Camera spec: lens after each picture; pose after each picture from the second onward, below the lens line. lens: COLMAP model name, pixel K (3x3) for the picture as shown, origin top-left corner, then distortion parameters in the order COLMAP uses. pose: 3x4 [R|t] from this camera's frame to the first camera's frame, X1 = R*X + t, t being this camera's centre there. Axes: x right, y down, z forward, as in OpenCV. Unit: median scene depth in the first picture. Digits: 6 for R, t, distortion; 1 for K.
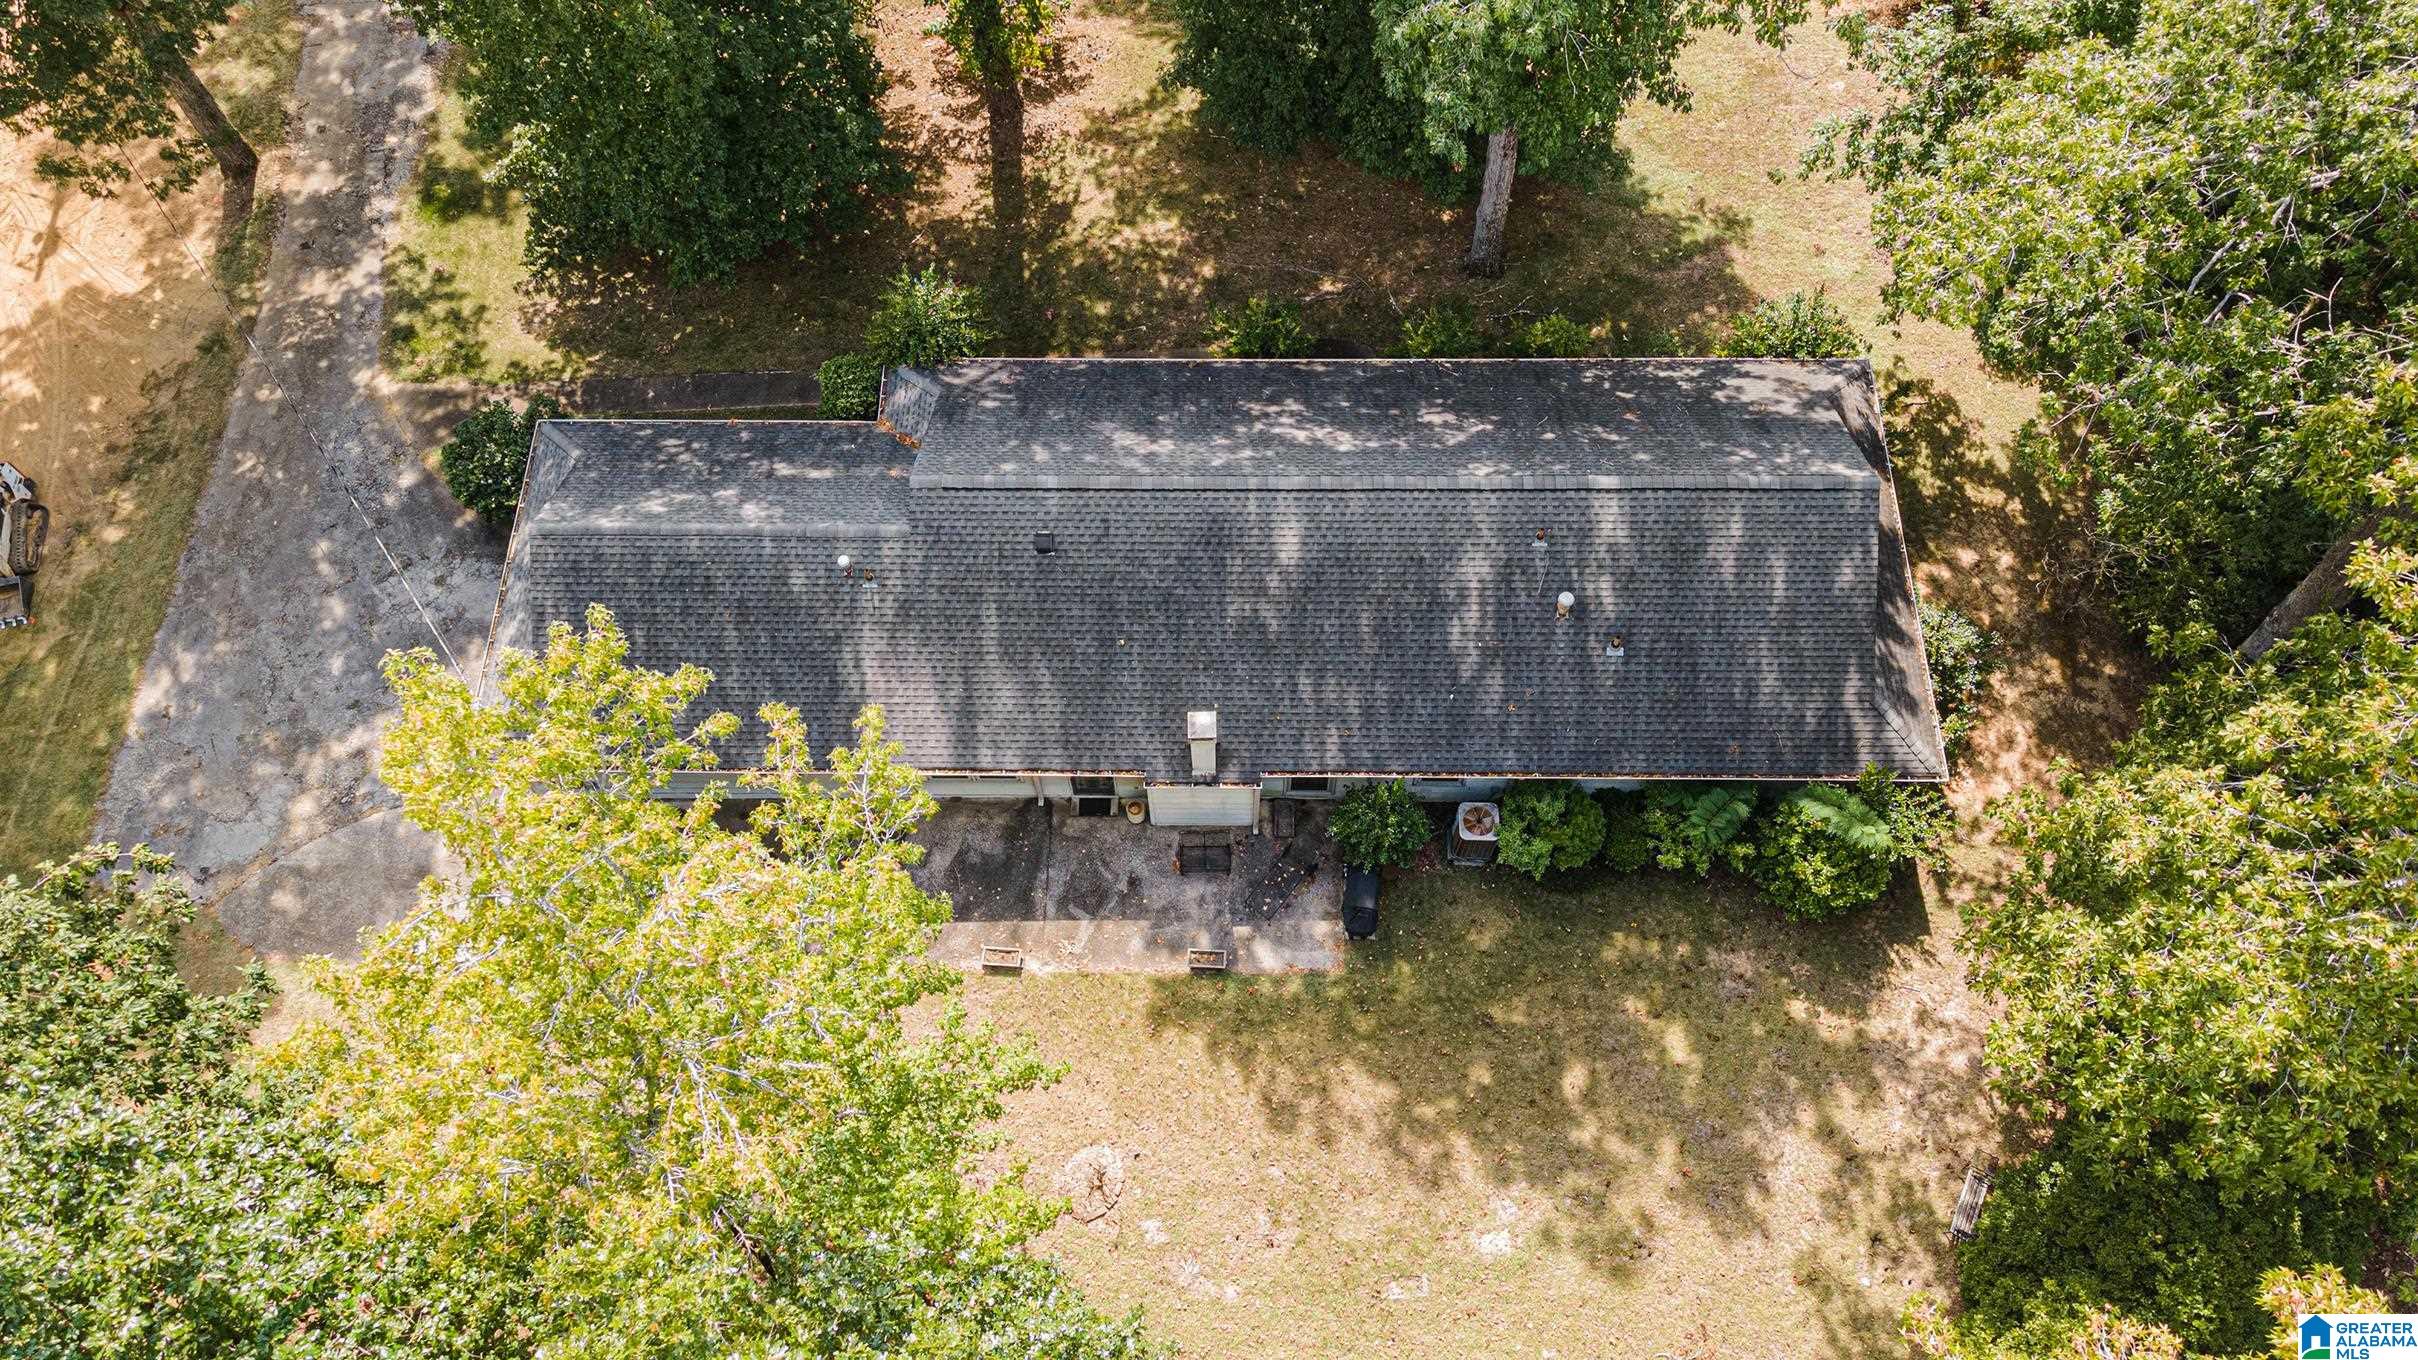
lens RADIAL K [[1768.6, 0, 1195.8], [0, 1768.6, 674.2], [0, 0, 1]] dist [0.030074, 0.099913]
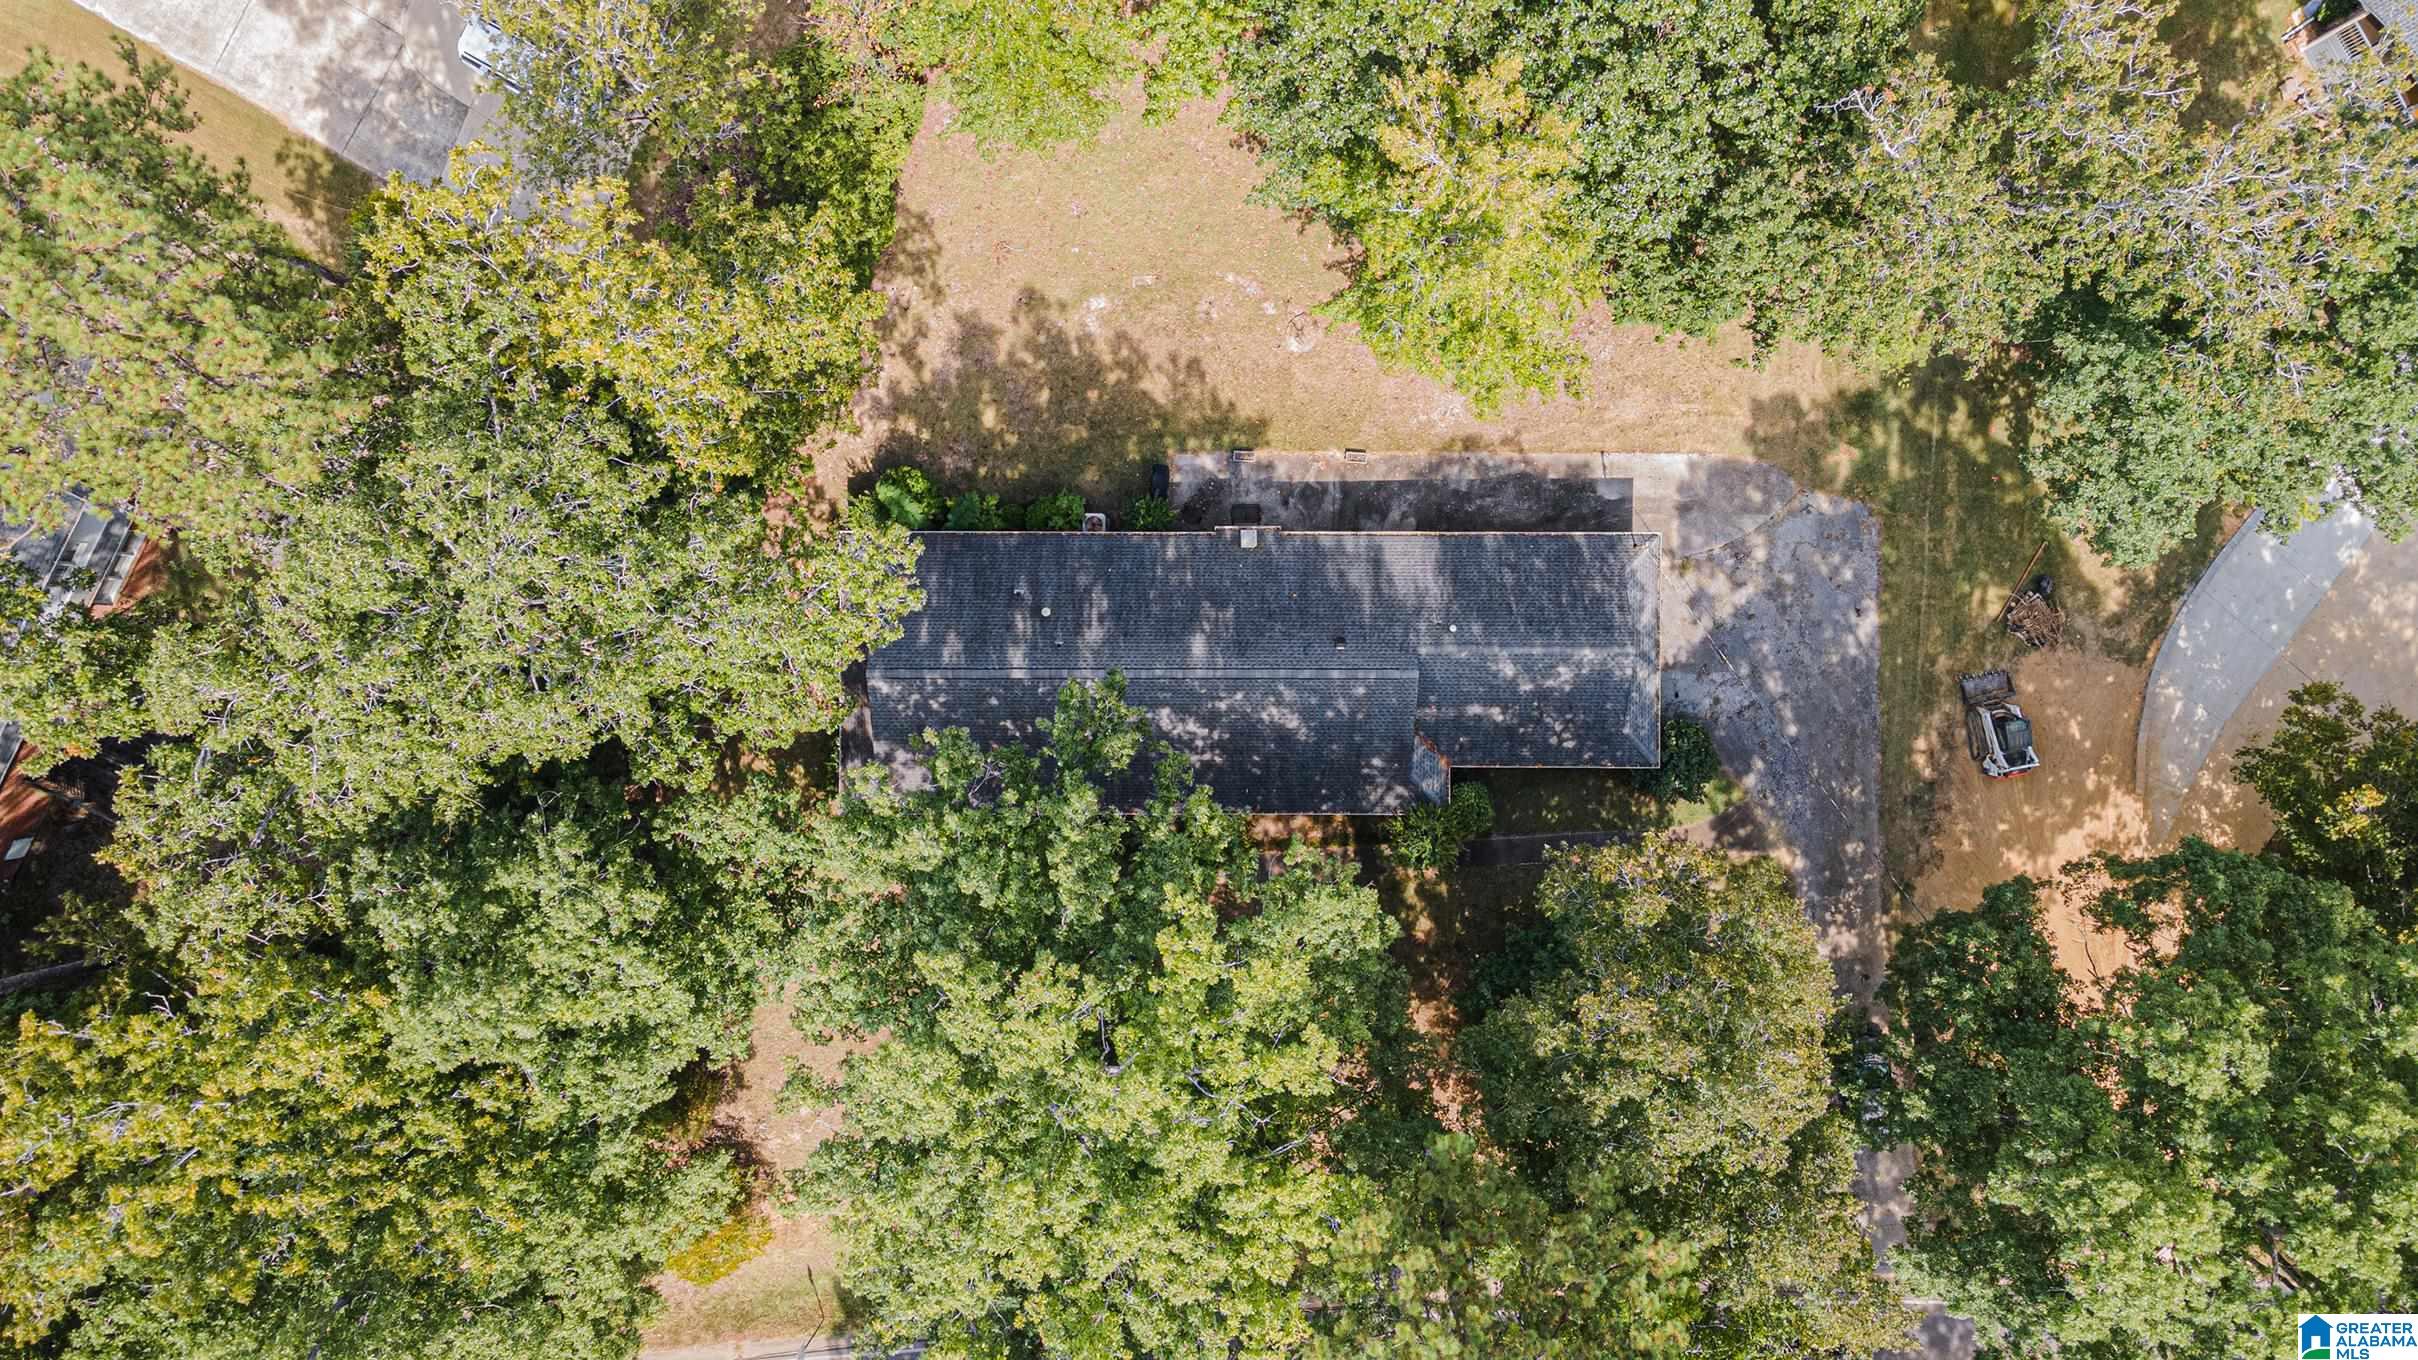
lens RADIAL K [[1768.6, 0, 1195.8], [0, 1768.6, 674.2], [0, 0, 1]] dist [0.030074, 0.099913]
pose [[-0.999760, 0.017820, 0.012708, 0.033119], [-0.011047, -0.912075, 0.409876, -0.808349], [0.018894, 0.409637, 0.912053, -0.584964]]
